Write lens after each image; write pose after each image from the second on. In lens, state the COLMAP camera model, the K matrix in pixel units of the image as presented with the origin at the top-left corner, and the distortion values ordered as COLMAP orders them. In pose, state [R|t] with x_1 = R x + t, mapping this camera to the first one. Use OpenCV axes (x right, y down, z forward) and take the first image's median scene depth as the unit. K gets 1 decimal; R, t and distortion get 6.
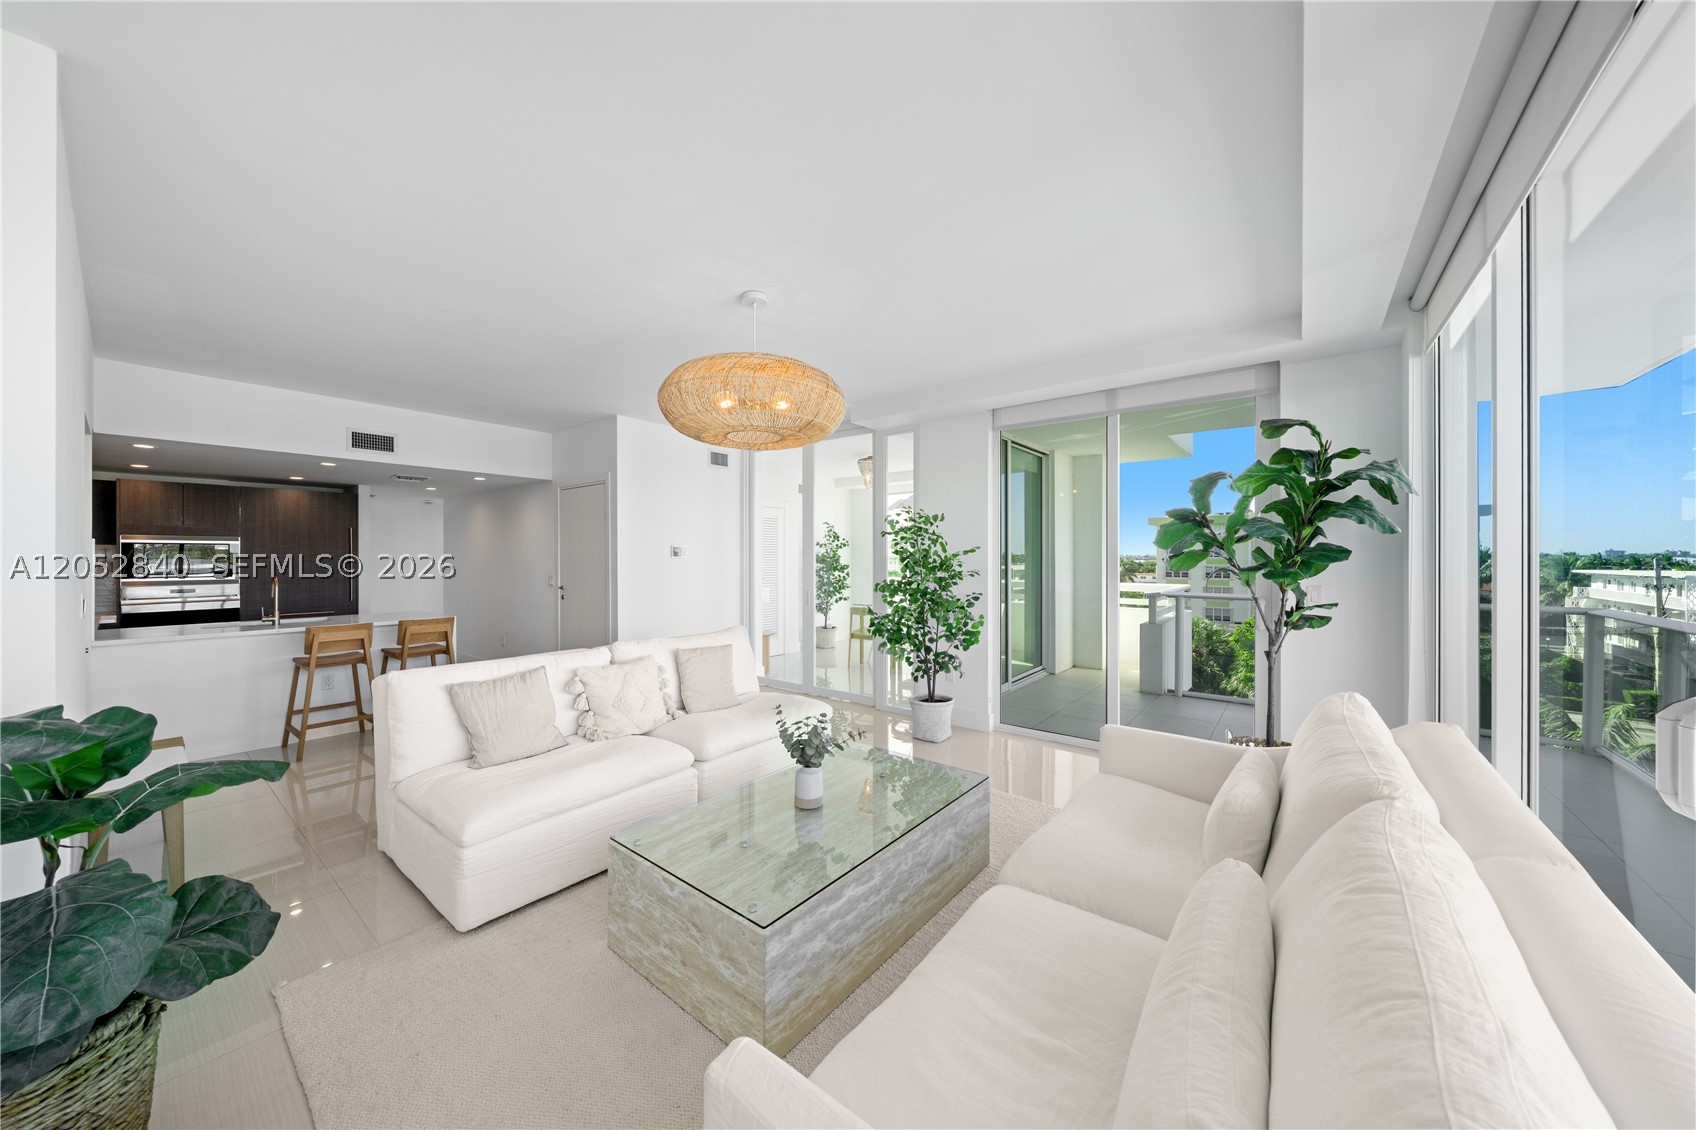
lens RADIAL K [[592.6, 0, 851.7], [0, 592.6, 544.8], [0, 0, 1]] dist [-0.000017, -0.000014]
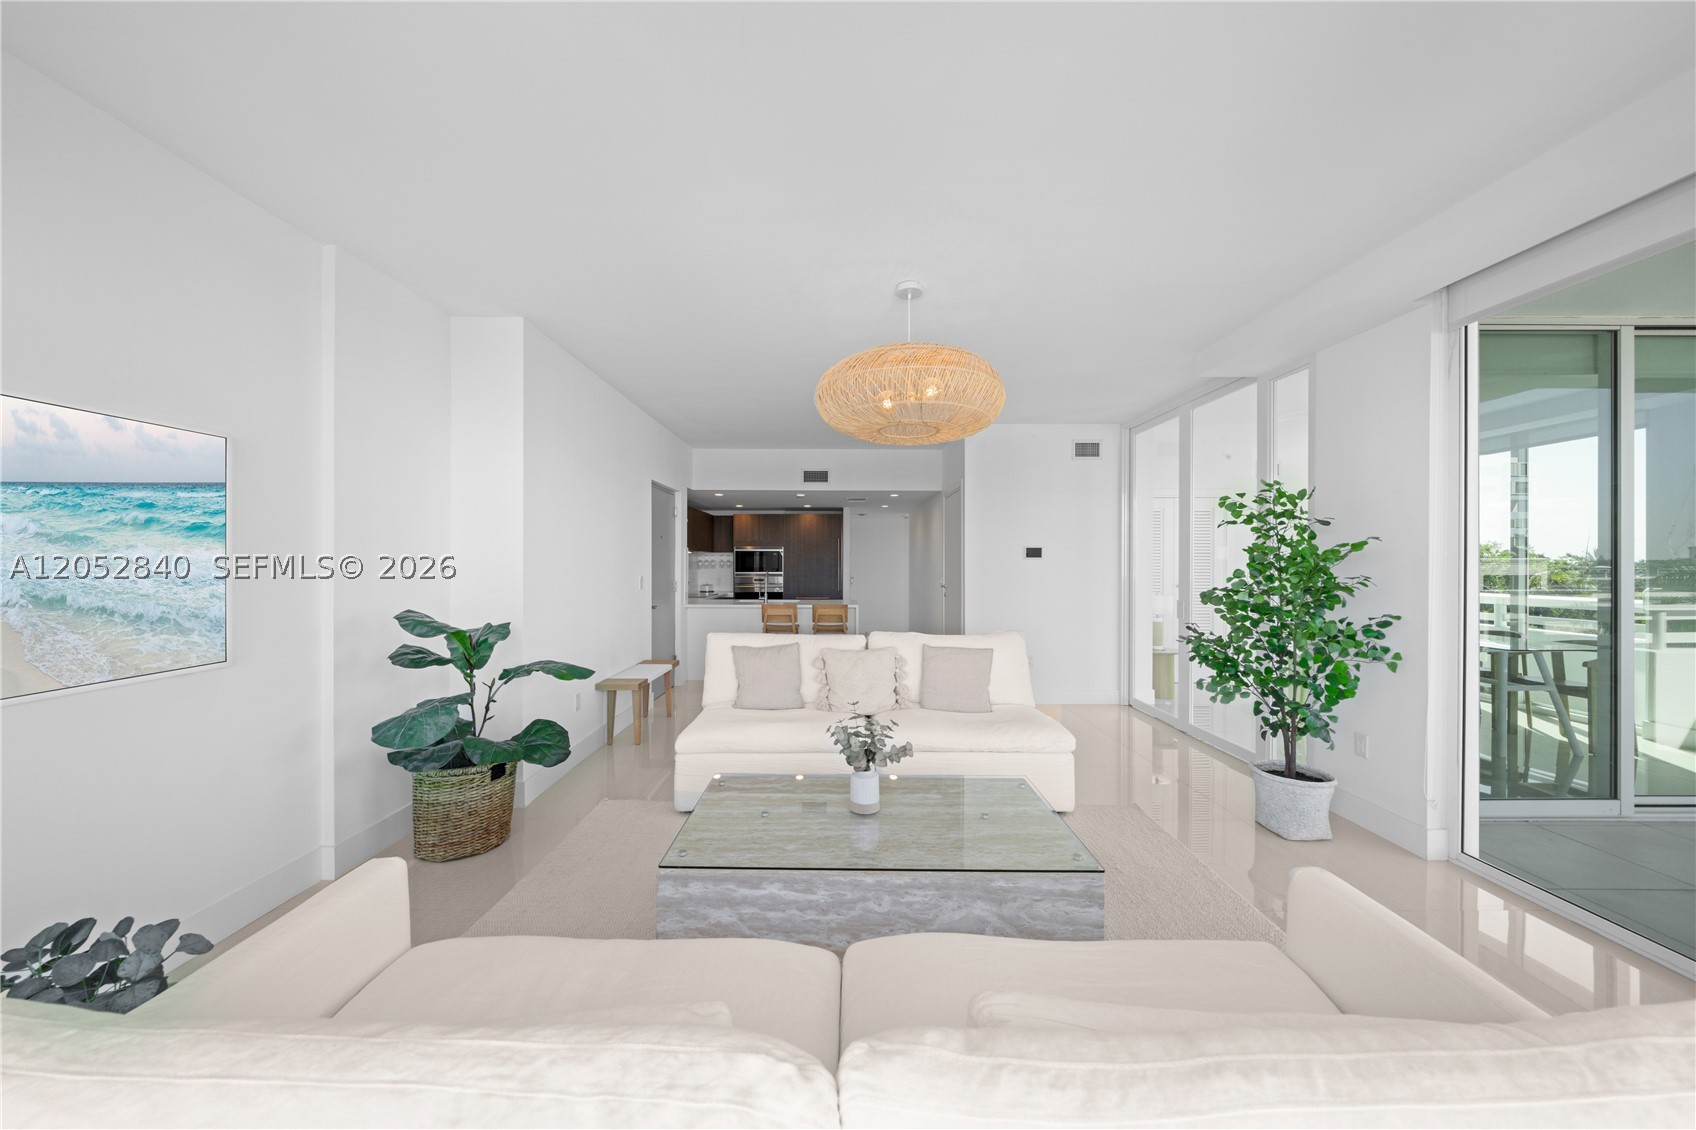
lens RADIAL K [[592.0, 0, 846.7], [0, 592.0, 559.0], [0, 0, 1]] dist [0.000153, -0.000006]
pose [[0.602009, -0.002075, -0.798486, 0.362911], [0.015638, 0.999835, 0.009192, 0.010607], [0.798336, -0.018021, 0.601943, 0.214464]]
